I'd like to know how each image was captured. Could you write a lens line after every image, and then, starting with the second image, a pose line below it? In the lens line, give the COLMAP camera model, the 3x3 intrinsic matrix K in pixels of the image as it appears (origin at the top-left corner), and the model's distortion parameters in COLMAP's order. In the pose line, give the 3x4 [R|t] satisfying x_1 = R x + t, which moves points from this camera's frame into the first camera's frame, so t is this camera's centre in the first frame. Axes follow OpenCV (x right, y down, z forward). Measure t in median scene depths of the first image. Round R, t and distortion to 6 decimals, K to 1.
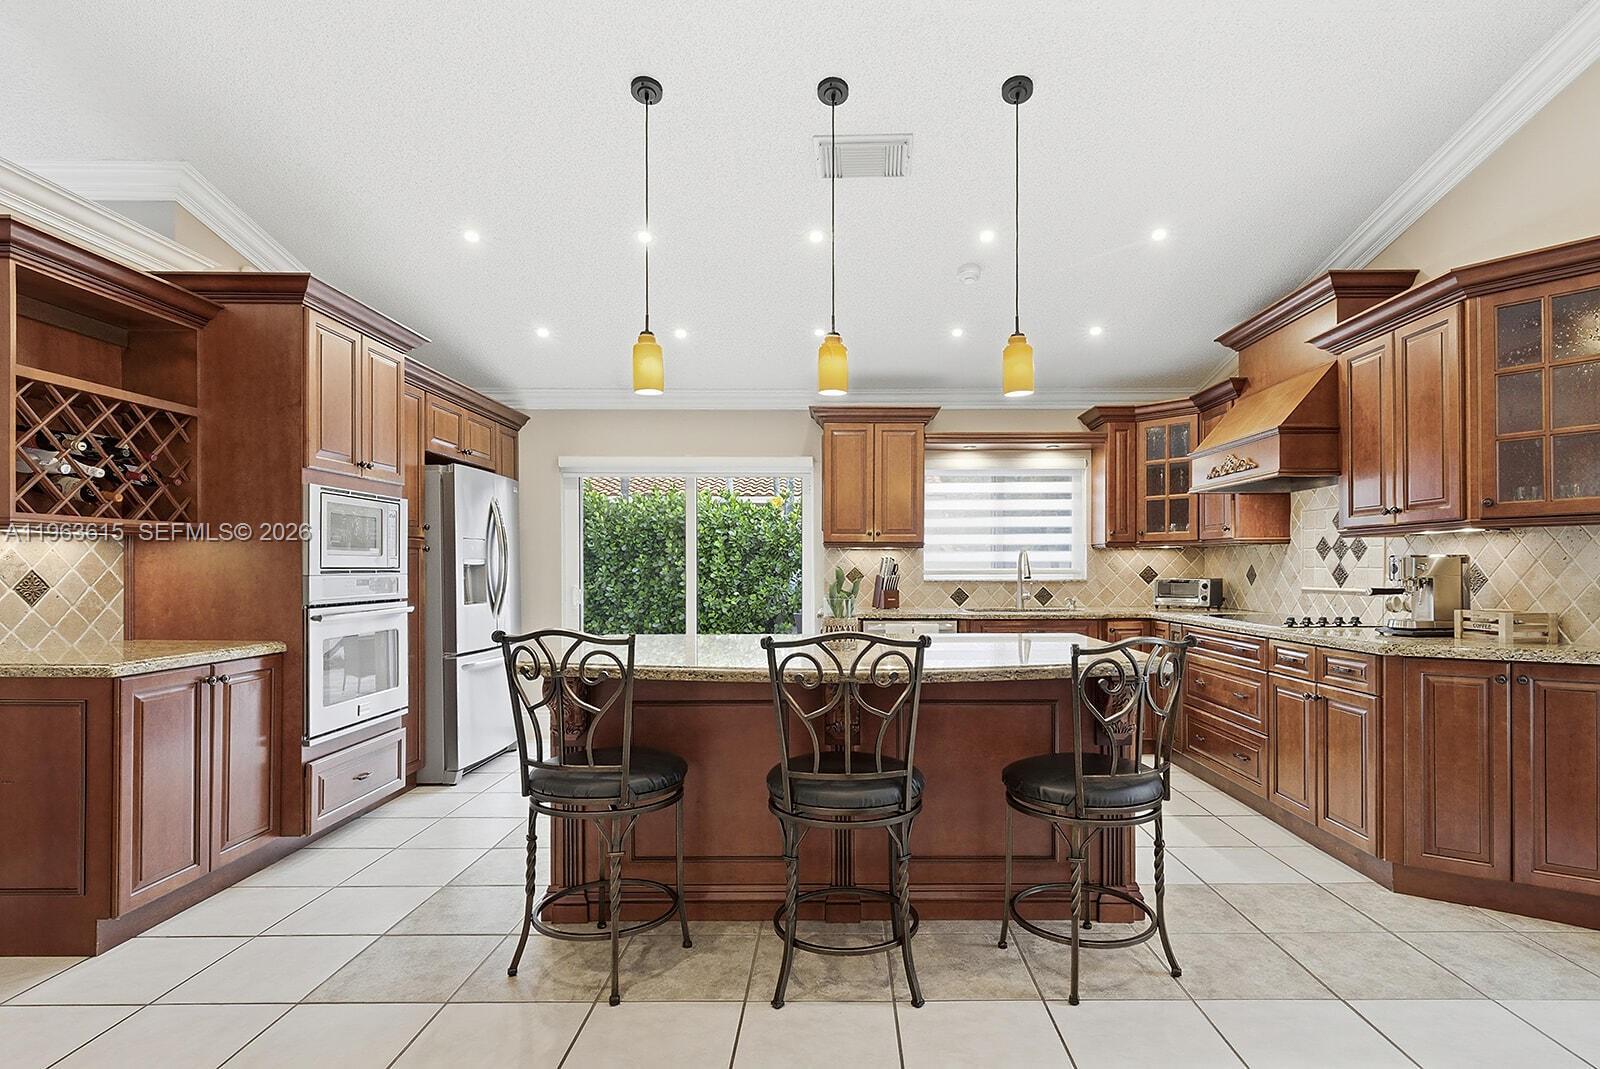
lens RADIAL K [[808.8, 0, 842.2], [0, 808.8, 569.6], [0, 0, 1]] dist [0.013410, -0.002654]
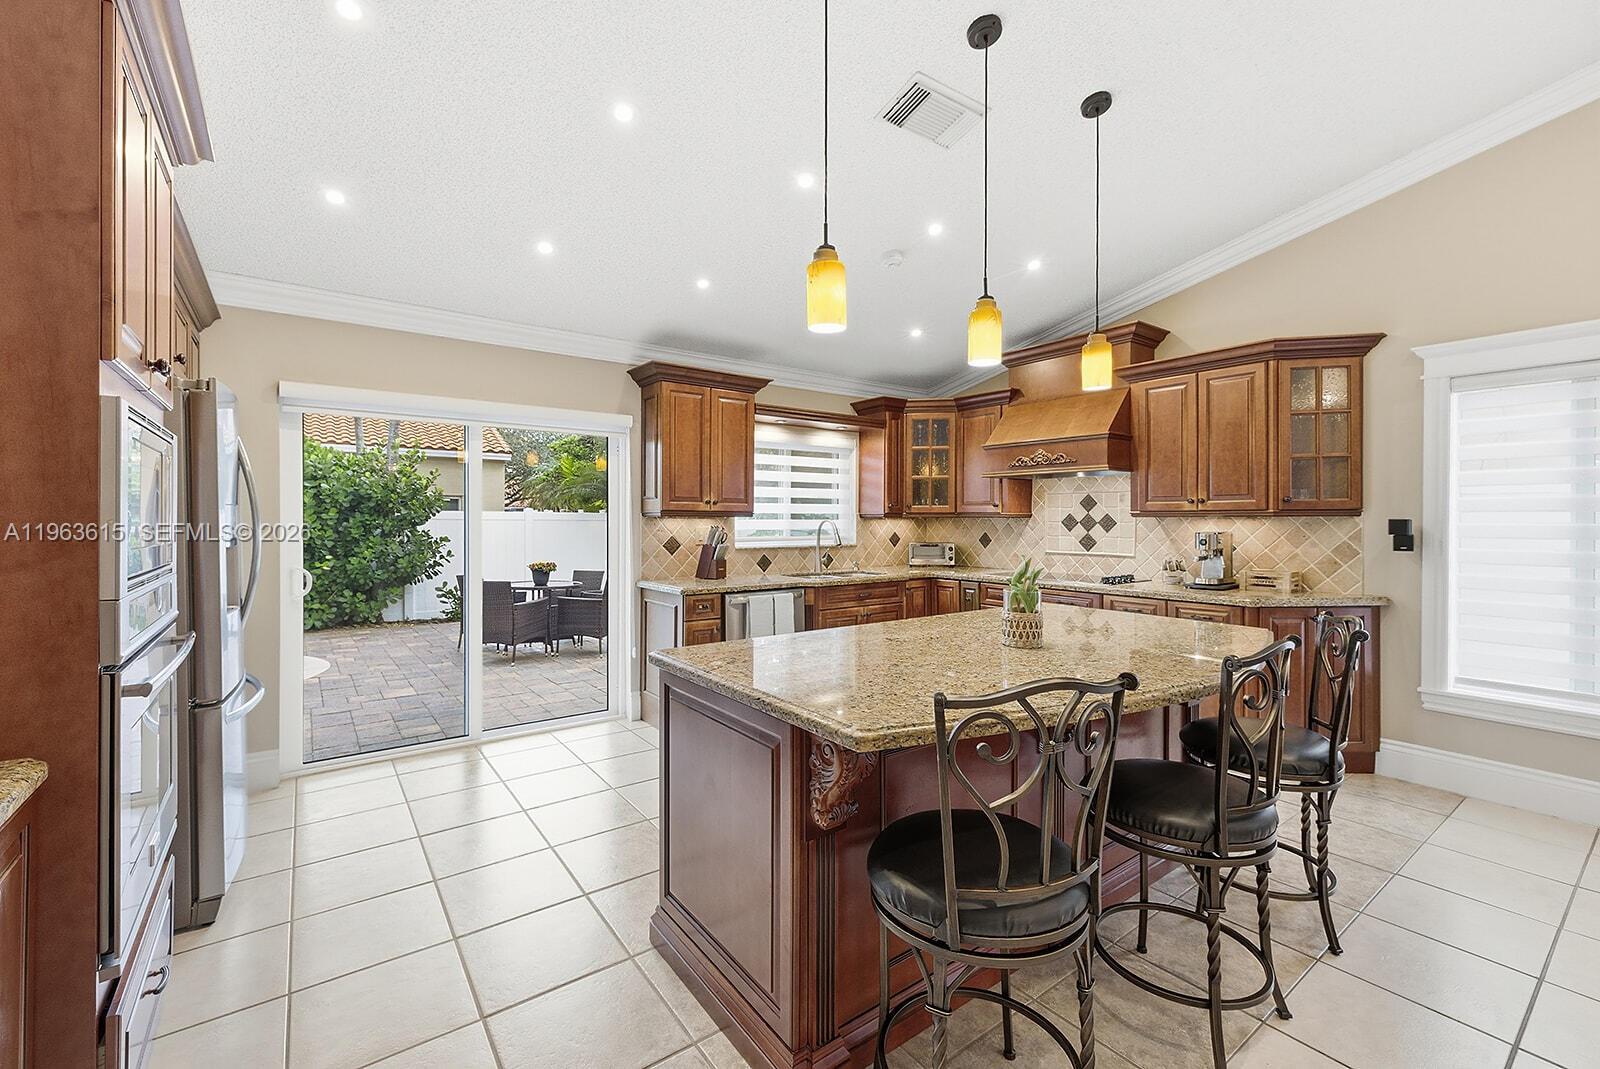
lens RADIAL K [[673.7, 0, 804.3], [0, 673.7, 521.3], [0, 0, 1]] dist [0.006968, -0.002289]
pose [[0.803760, 0.000956, 0.594953, -0.468419], [-0.001874, 0.999998, 0.000925, -0.030247], [-0.594950, -0.001858, 0.803760, 0.383183]]
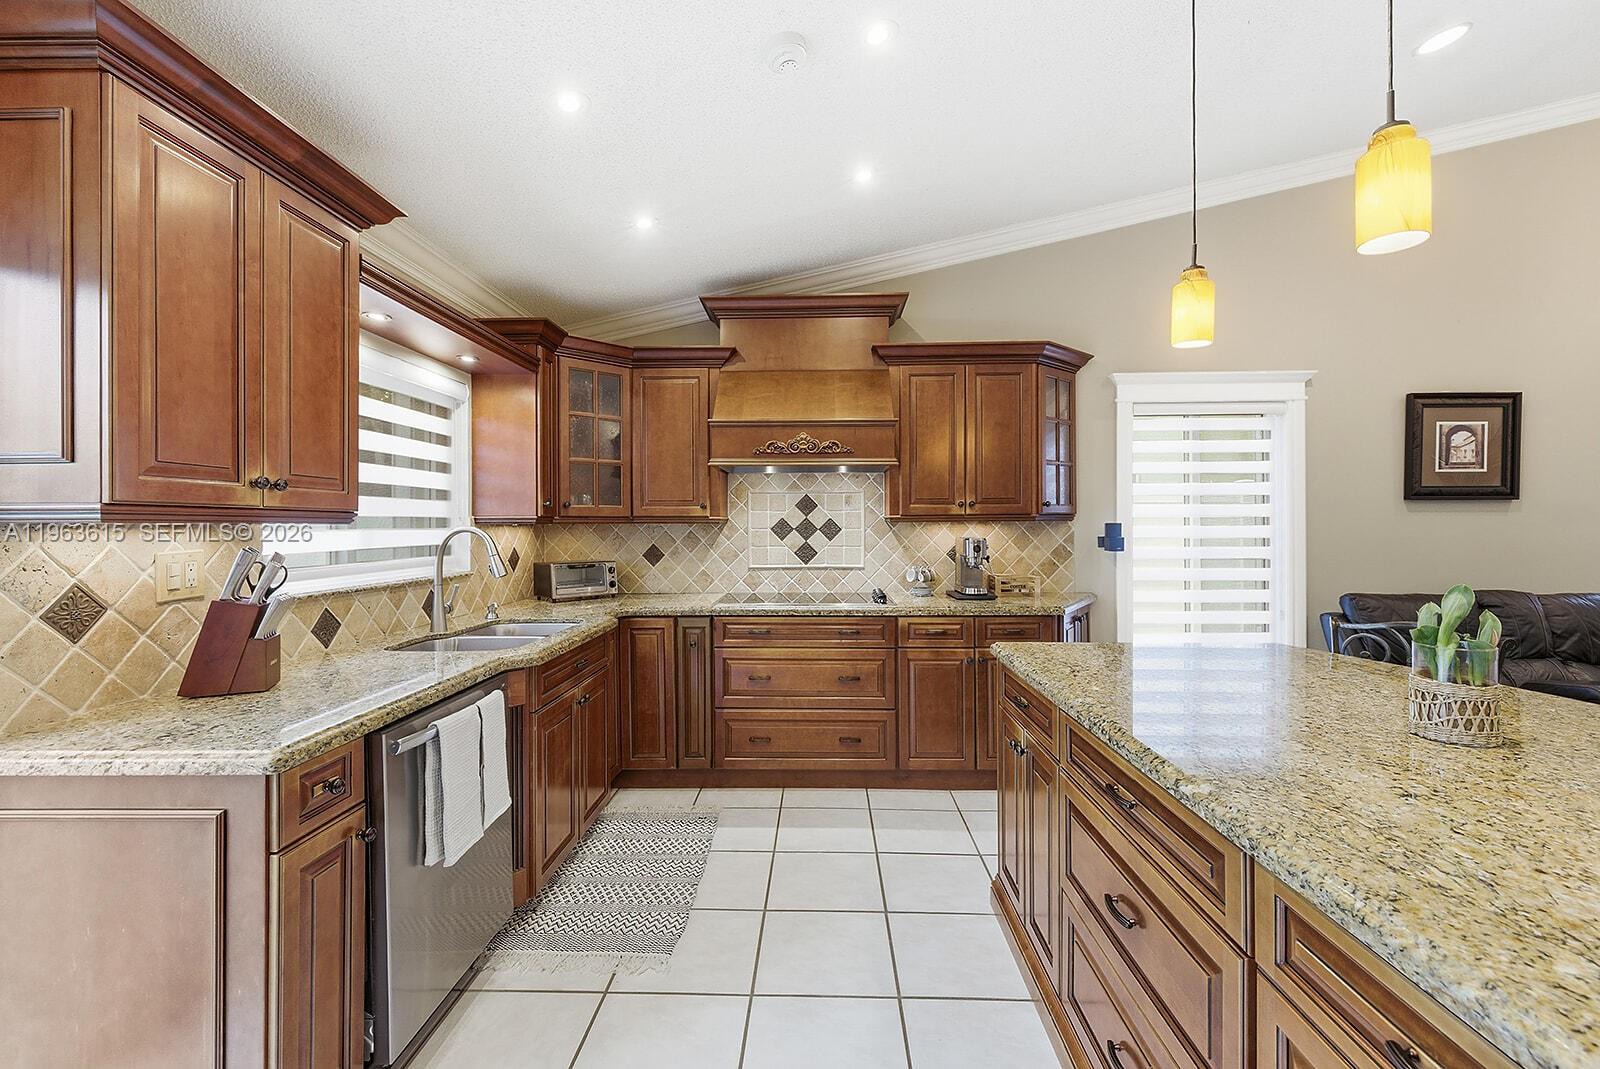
lens RADIAL K [[673.7, 0, 805.5], [0, 673.7, 525.8], [0, 0, 1]] dist [0.006968, -0.002289]
pose [[0.028517, -0.001113, 0.999593, -0.330778], [0.006262, 0.999980, 0.000935, -0.033375], [-0.999574, 0.006233, 0.028523, 1.012451]]
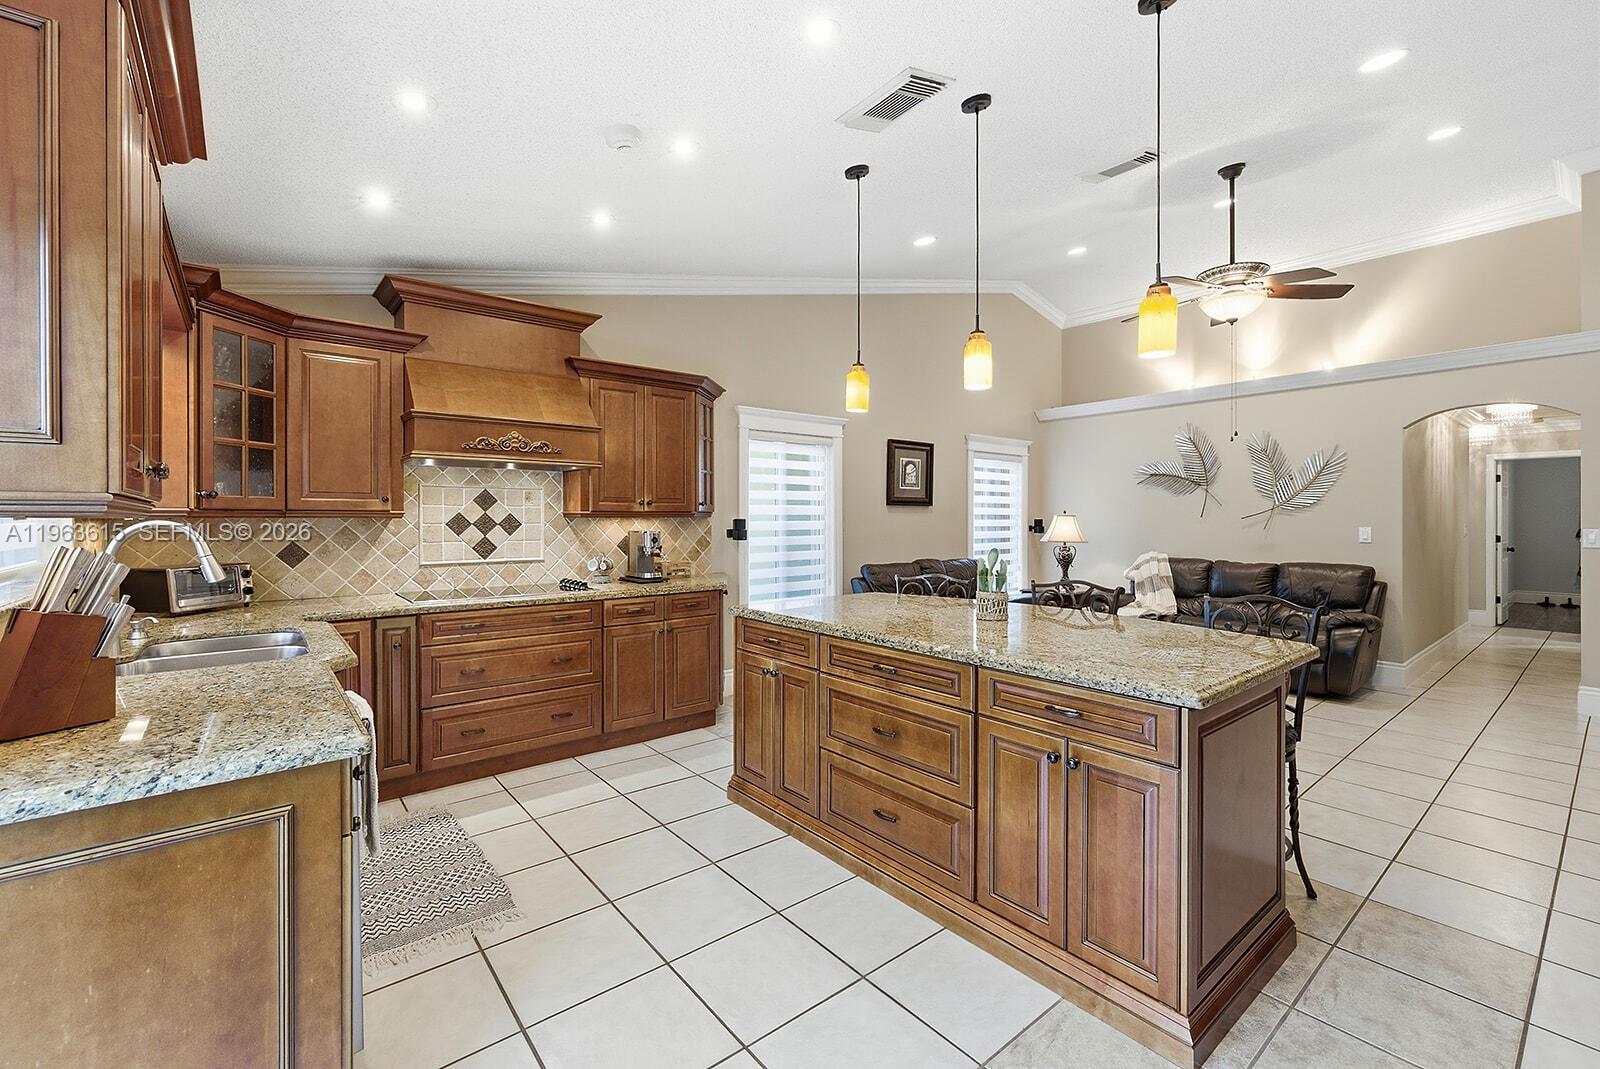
lens RADIAL K [[673.7, 0, 807.9], [0, 673.7, 522.0], [0, 0, 1]] dist [0.006968, -0.002289]
pose [[-0.634405, -0.002527, 0.772996, -0.415176], [0.003097, 0.999978, 0.005810, -0.034849], [-0.772994, 0.006080, -0.634384, 1.297667]]
